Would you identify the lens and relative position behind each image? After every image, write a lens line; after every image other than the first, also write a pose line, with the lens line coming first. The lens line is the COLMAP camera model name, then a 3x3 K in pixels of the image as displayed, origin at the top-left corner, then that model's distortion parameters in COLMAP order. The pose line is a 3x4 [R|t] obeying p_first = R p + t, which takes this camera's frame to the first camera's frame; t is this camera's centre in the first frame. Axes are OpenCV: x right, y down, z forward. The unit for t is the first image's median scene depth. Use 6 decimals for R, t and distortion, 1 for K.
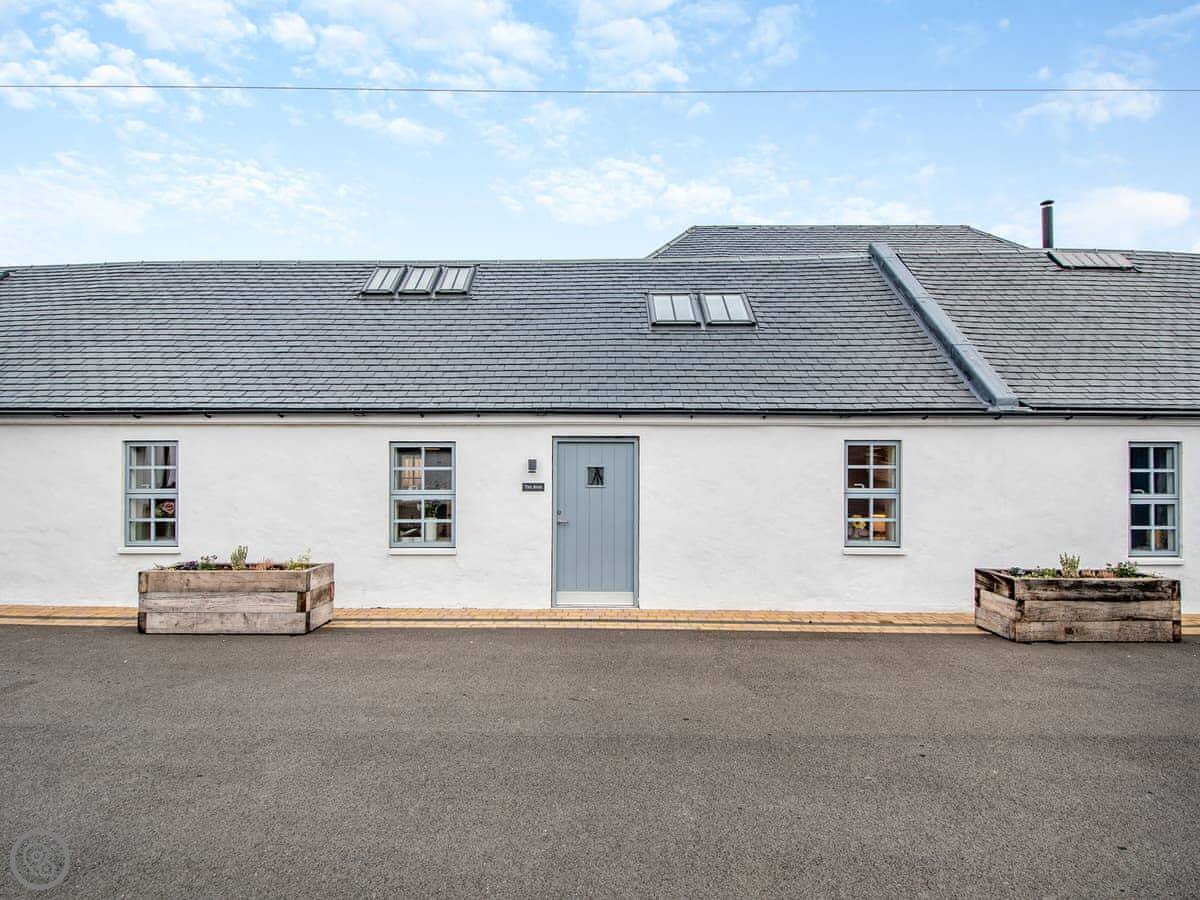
lens RADIAL K [[571.0, 0, 597.7], [0, 571.0, 444.4], [0, 0, 1]] dist [-0.017405, -0.000317]
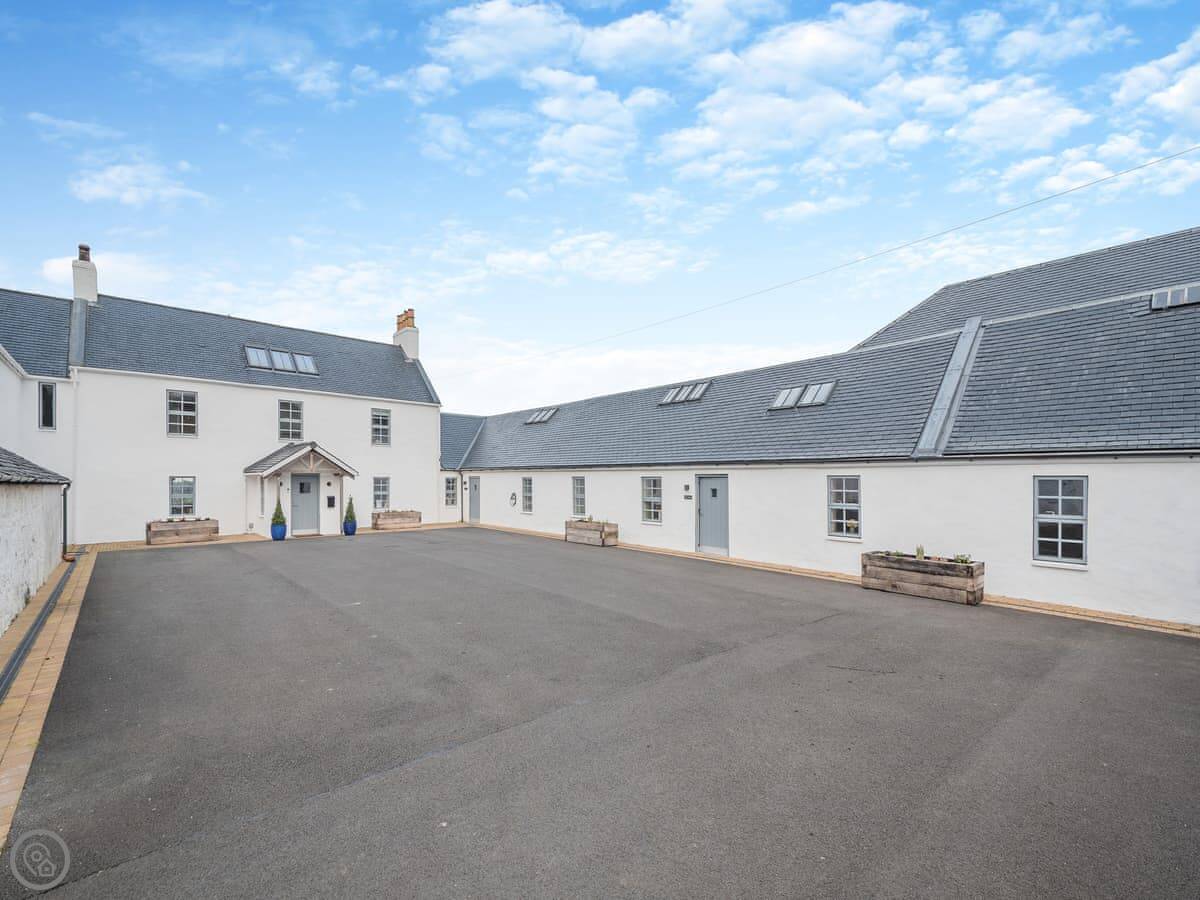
lens RADIAL K [[522.9, 0, 590.1], [0, 522.9, 478.3], [0, 0, 1]] dist [0.014405, -0.001234]
pose [[0.657926, -0.000959, -0.753082, 1.175513], [0.014547, 0.999829, 0.011435, -0.028090], [0.752942, -0.018479, 0.657827, -0.627039]]
